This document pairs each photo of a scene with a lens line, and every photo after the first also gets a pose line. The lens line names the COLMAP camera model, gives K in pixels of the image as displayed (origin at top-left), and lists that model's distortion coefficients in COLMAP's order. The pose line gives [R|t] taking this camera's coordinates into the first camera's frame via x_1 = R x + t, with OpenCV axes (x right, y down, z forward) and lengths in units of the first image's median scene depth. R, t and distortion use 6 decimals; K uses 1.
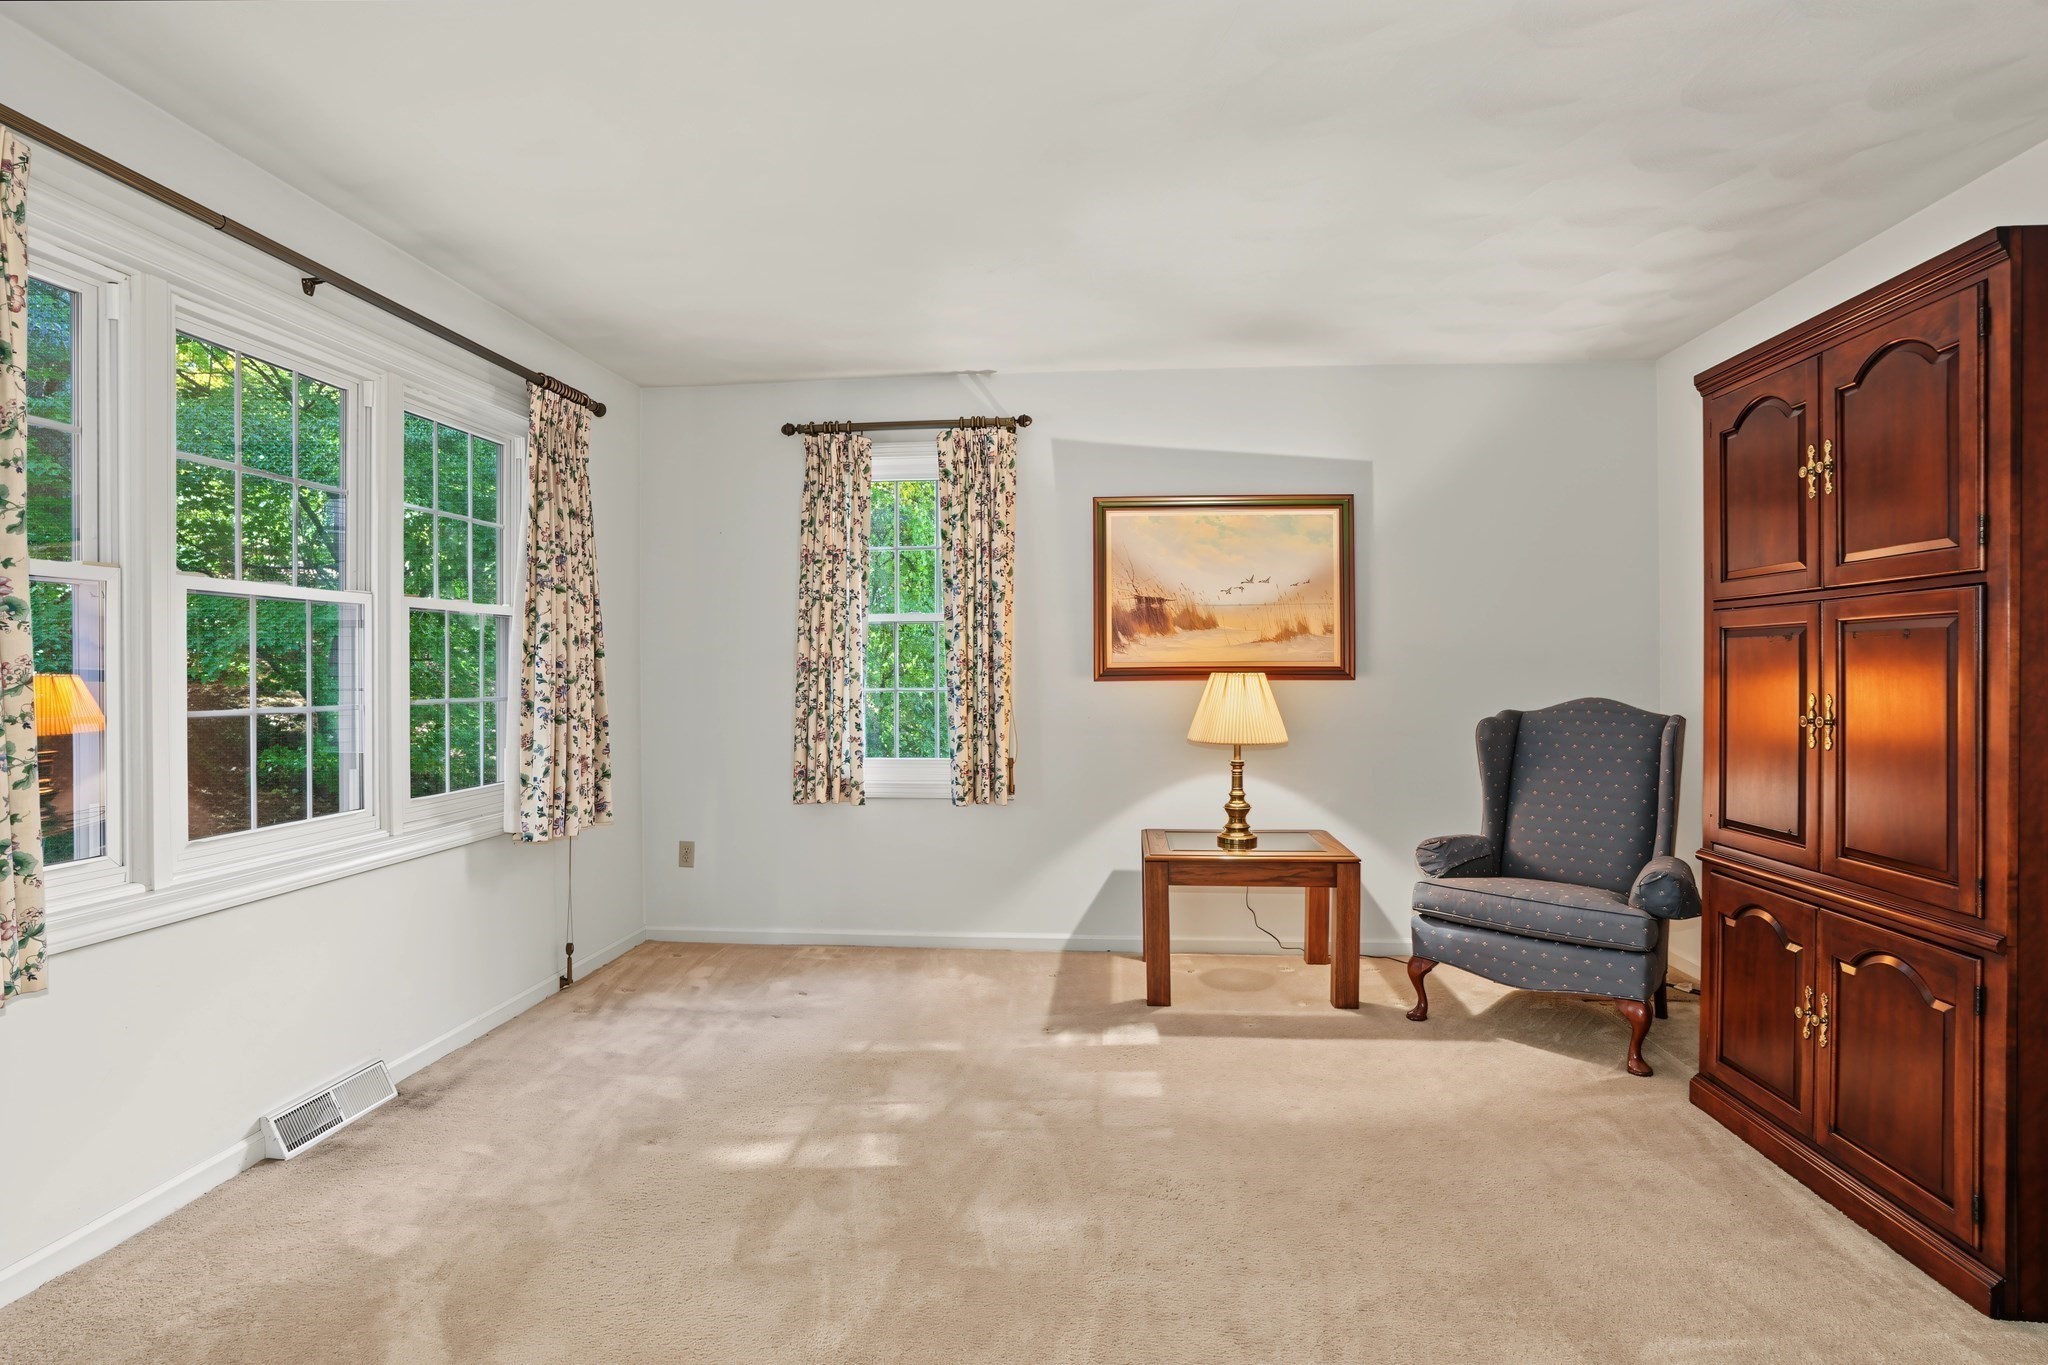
lens RADIAL K [[1021.0, 0, 1033.3], [0, 1021.0, 652.2], [0, 0, 1]] dist [-0.065973, 0.027611]
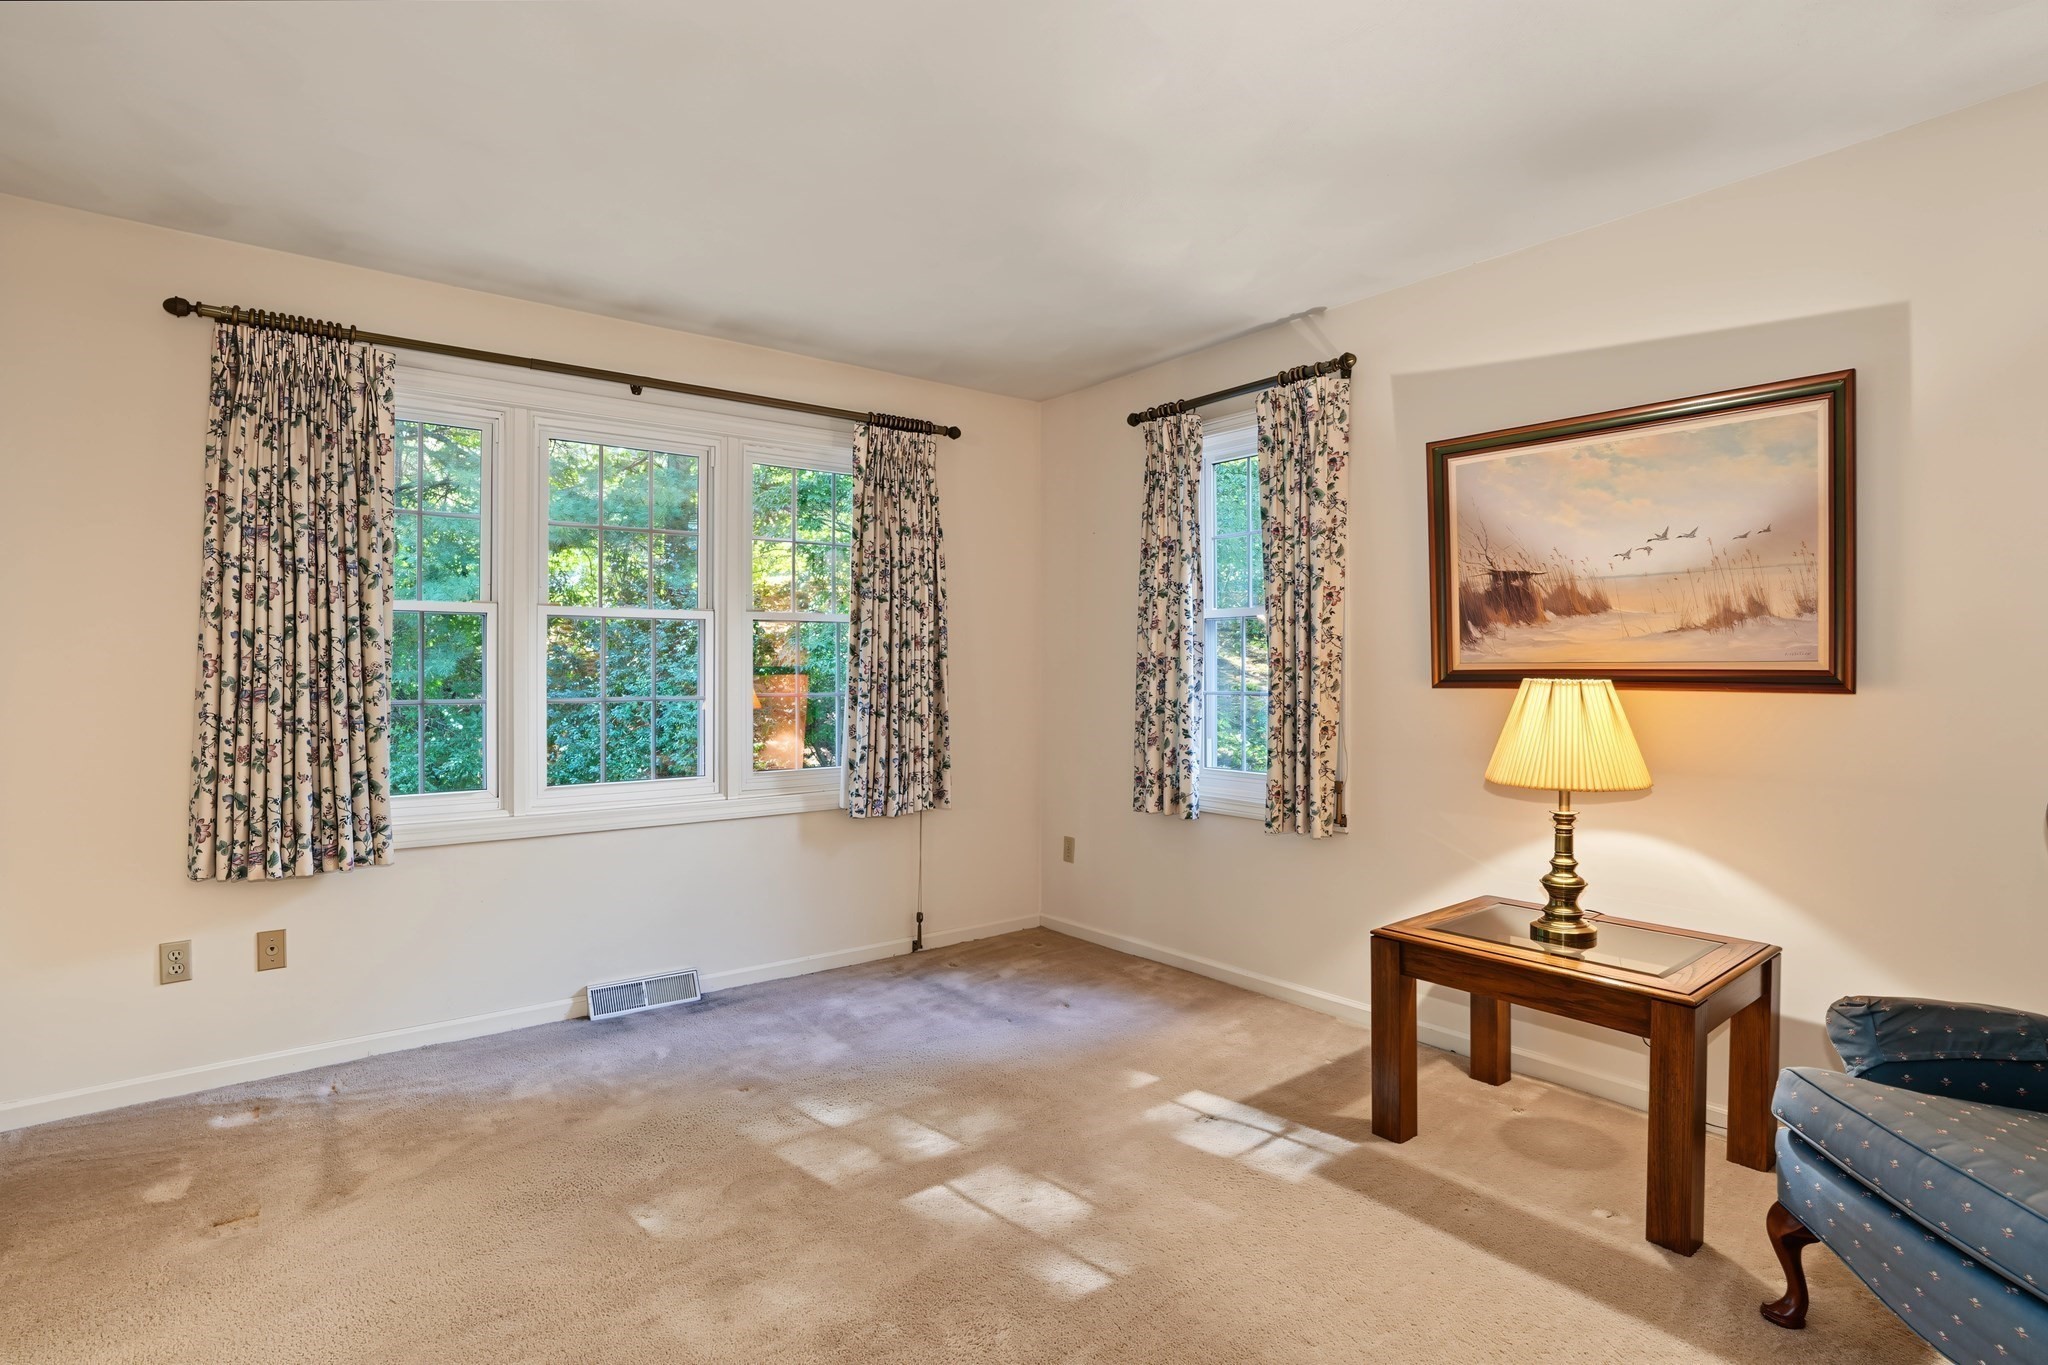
lens RADIAL K [[1021.0, 0, 1033.3], [0, 1021.0, 652.2], [0, 0, 1]] dist [-0.065973, 0.027611]
pose [[0.682841, -0.006591, -0.730537, 0.418693], [0.009195, 0.999958, -0.000426, -0.000266], [0.730509, -0.006426, 0.682873, 0.289513]]
